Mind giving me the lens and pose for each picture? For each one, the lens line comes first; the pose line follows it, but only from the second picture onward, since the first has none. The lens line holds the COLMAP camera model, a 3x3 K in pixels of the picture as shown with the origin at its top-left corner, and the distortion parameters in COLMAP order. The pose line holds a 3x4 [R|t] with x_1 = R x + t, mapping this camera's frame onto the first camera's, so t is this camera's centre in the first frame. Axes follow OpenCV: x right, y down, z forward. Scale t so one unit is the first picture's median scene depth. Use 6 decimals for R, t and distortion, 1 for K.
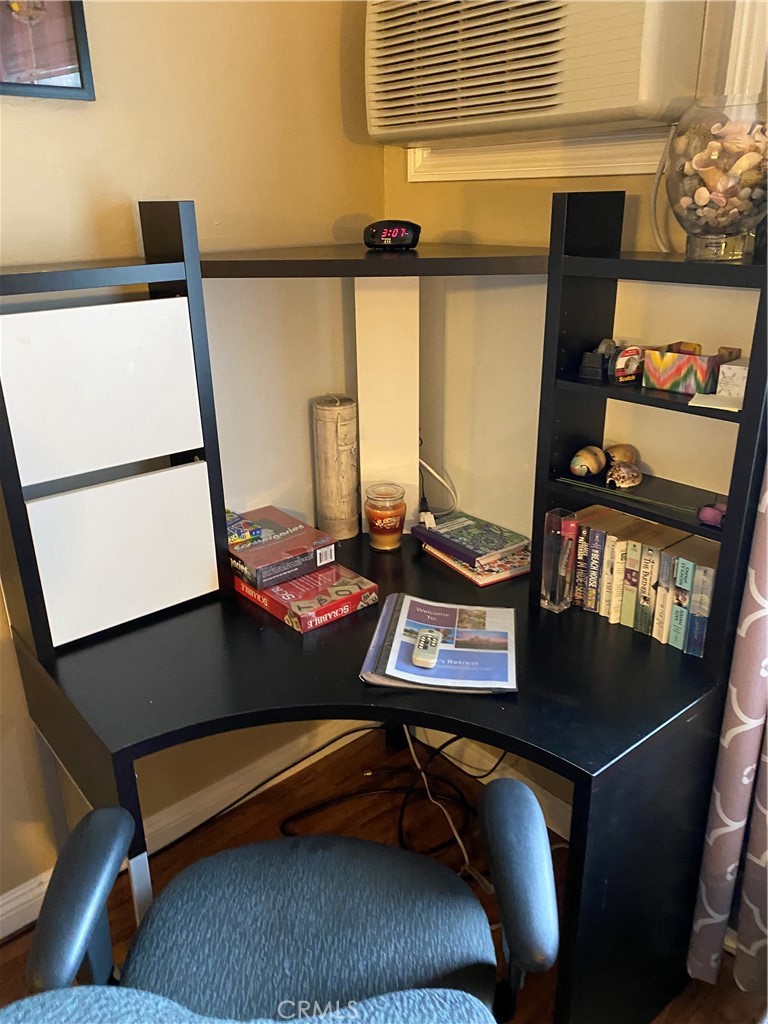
lens RADIAL K [[779.1, 0, 375.6], [0, 779.1, 502.8], [0, 0, 1]] dist [0.039024, -0.055500]
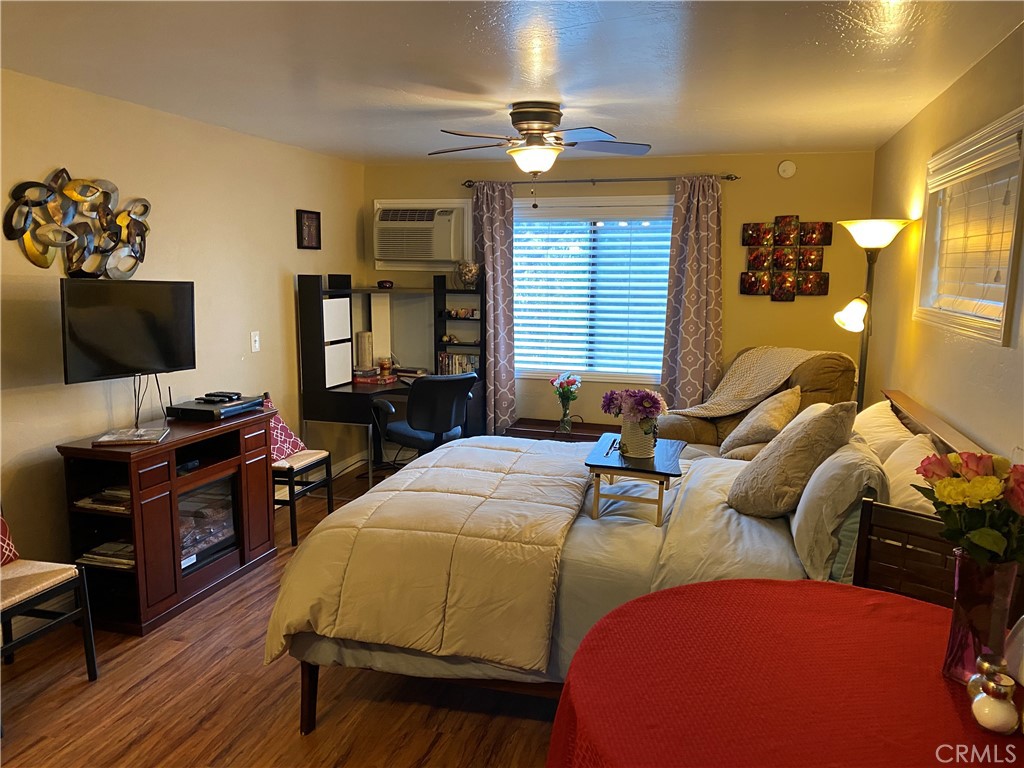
lens RADIAL K [[779.1, 0, 517.9], [0, 779.1, 393.4], [0, 0, 1]] dist [0.039024, -0.055500]
pose [[0.837613, -0.061889, 0.542747, -1.681438], [0.175558, 0.971352, -0.160173, 0.972454], [-0.517285, 0.229447, 0.824482, -2.540258]]
